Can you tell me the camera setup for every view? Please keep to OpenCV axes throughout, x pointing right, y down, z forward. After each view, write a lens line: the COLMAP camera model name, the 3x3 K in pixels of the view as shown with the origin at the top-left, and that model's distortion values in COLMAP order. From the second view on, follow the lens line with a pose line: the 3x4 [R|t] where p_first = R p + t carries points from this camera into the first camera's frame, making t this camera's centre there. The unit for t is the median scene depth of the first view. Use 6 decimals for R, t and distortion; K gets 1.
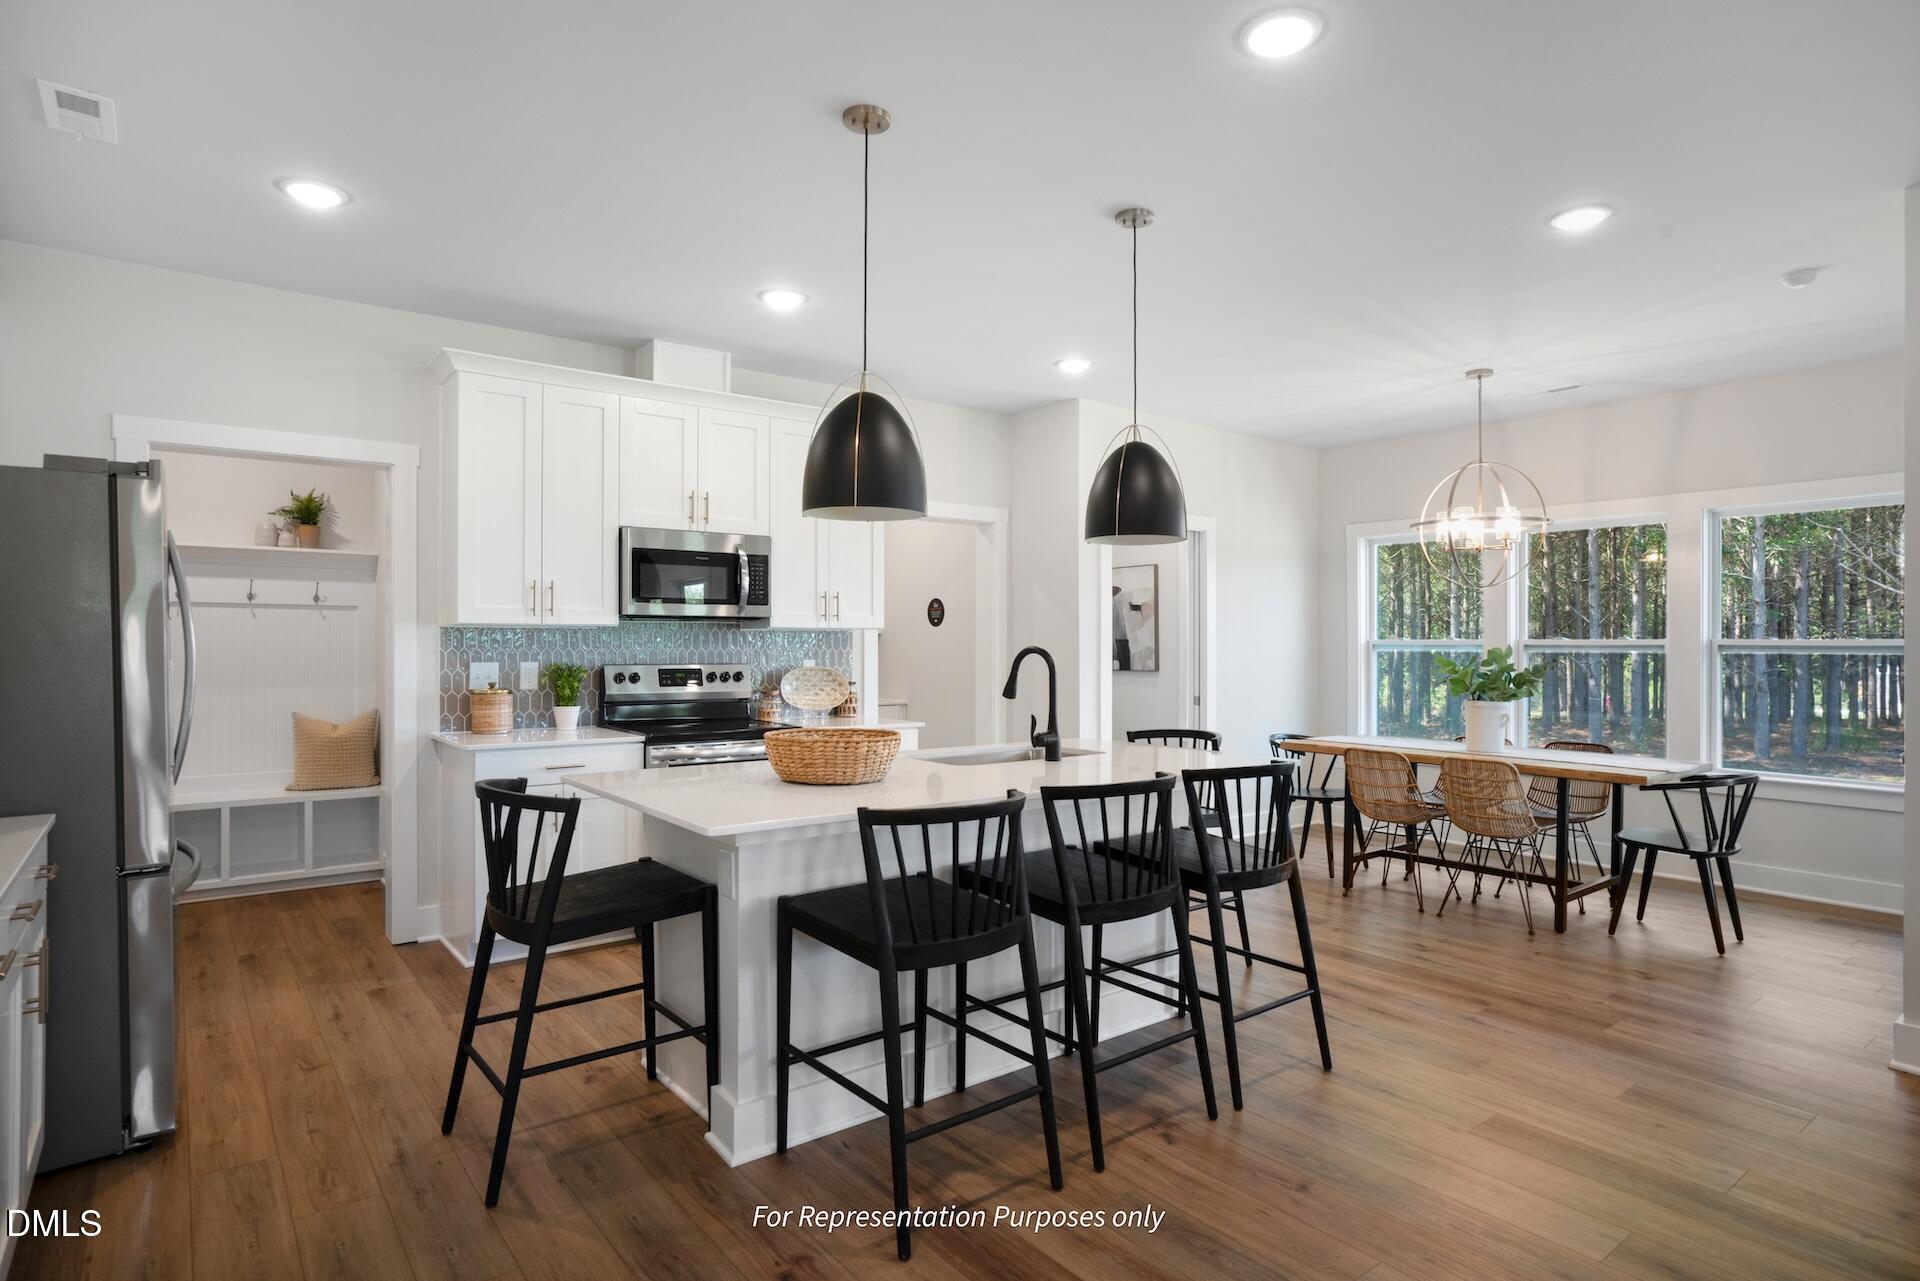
lens RADIAL K [[1001.0, 0, 963.8], [0, 1001.0, 643.7], [0, 0, 1]] dist [-0.024419, -0.000531]
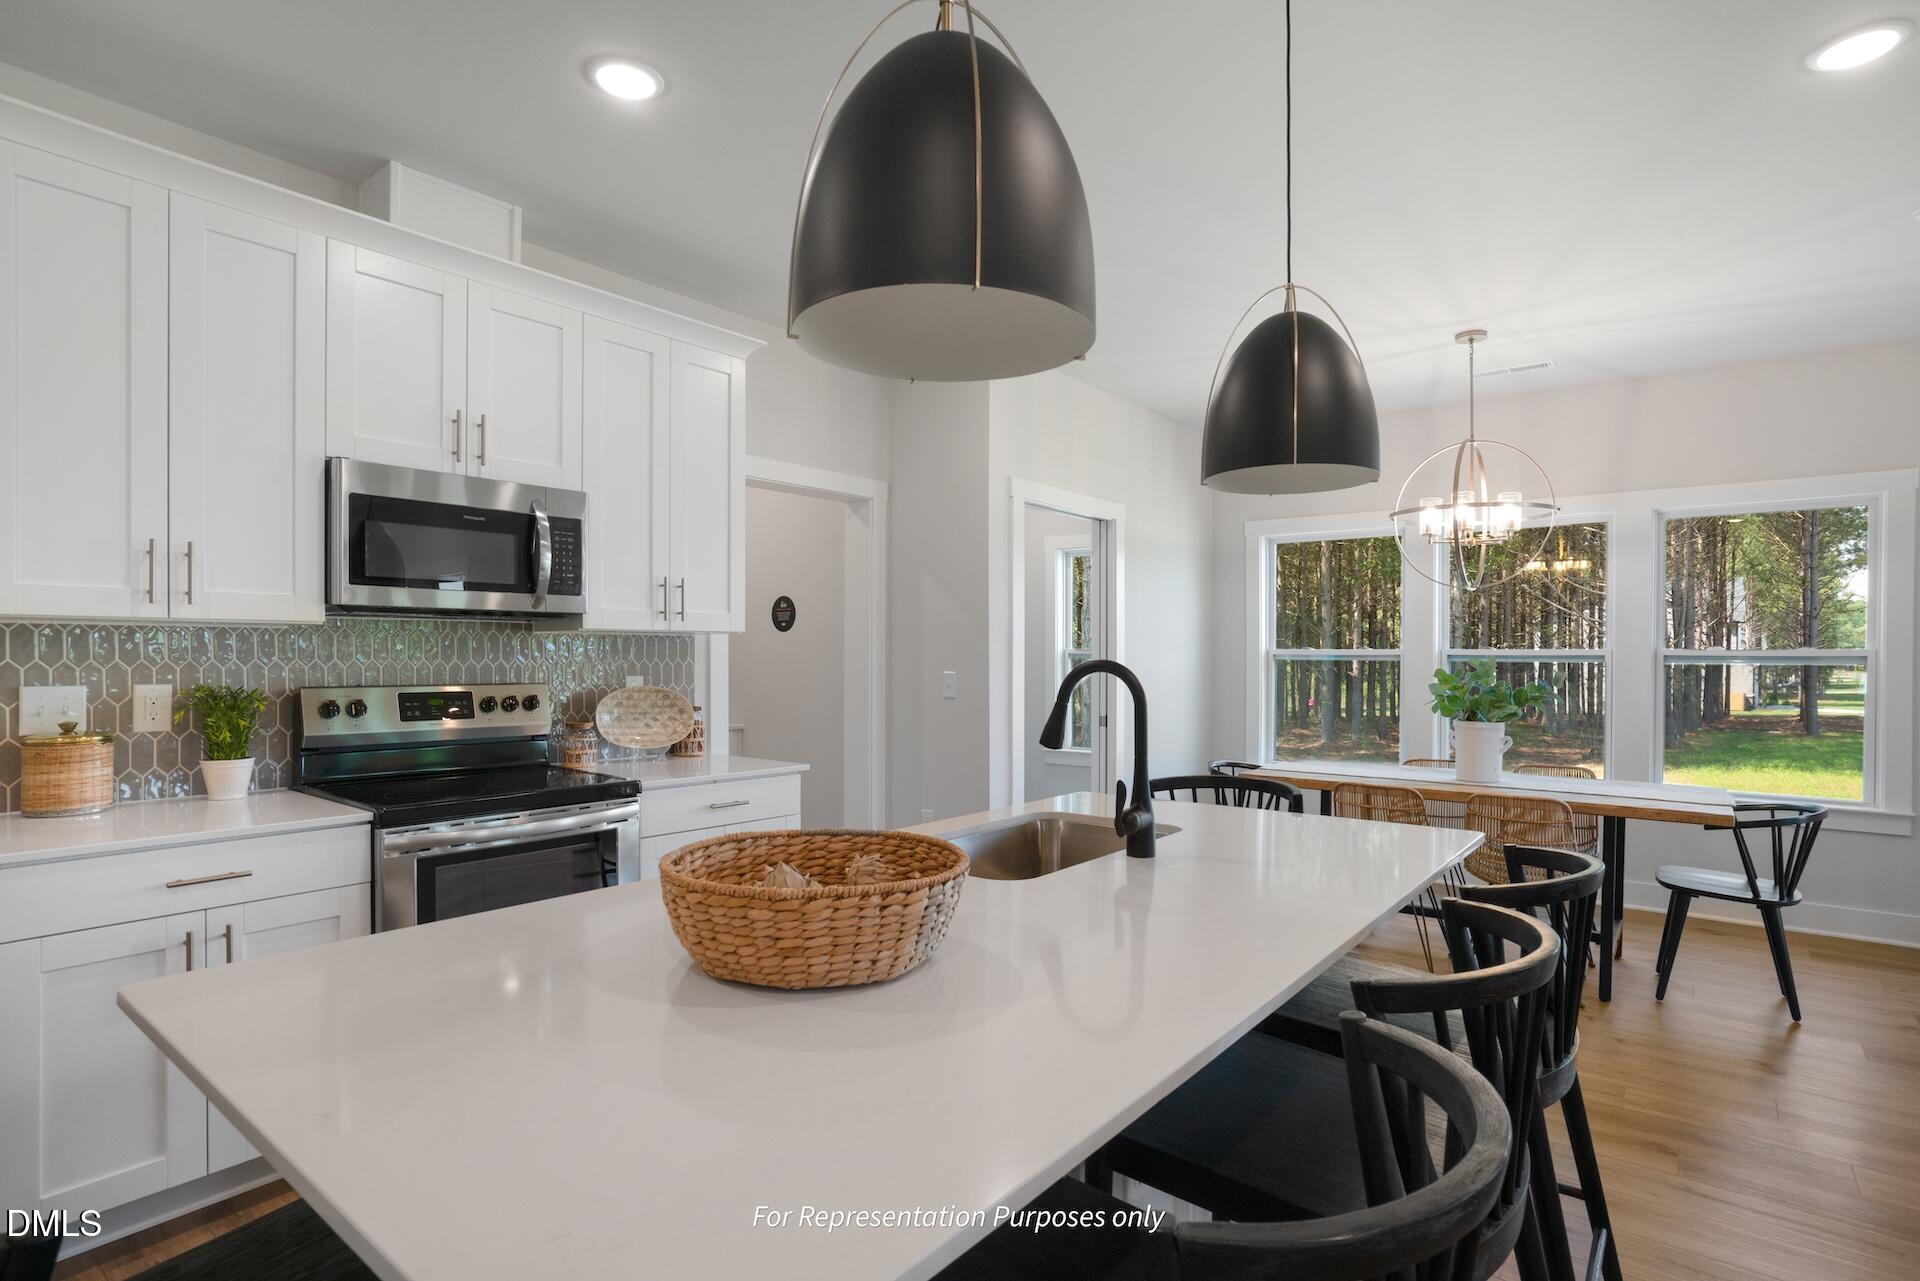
lens RADIAL K [[945.1, 0, 956.5], [0, 945.1, 656.7], [0, 0, 1]] dist [-0.032017, 0.010300]
pose [[0.972096, 0.000173, 0.234585, -0.100744], [-0.001287, 0.999989, 0.004598, -0.001020], [-0.234581, -0.004772, 0.972085, 0.340193]]
